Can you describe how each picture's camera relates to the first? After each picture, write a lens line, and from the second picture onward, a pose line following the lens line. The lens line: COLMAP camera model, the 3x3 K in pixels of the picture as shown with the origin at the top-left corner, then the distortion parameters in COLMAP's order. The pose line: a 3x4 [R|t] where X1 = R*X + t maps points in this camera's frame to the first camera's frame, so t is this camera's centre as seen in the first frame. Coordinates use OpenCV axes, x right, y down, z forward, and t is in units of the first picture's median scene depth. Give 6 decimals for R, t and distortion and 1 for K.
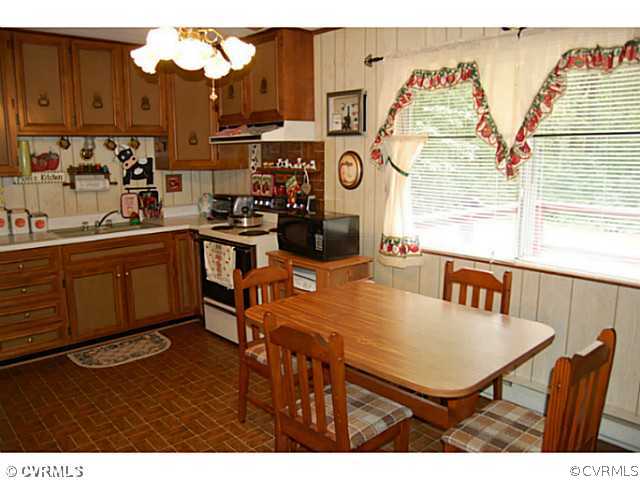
lens RADIAL K [[505.8, 0, 319.7], [0, 505.8, 239.2], [0, 0, 1]] dist [-0.084661, 0.024670]
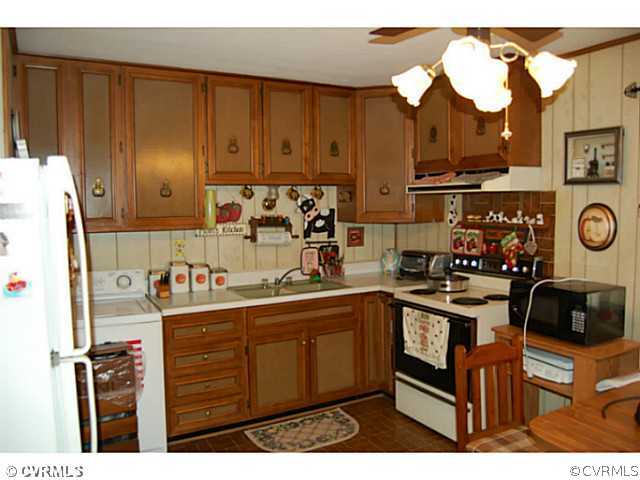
lens RADIAL K [[505.8, 0, 317.8], [0, 505.8, 239.2], [0, 0, 1]] dist [-0.084661, 0.024670]
pose [[0.971183, 0.013198, -0.237971, -0.170724], [-0.034882, 0.995585, -0.087143, -0.031885], [0.235770, 0.092932, 0.967355, 0.134156]]
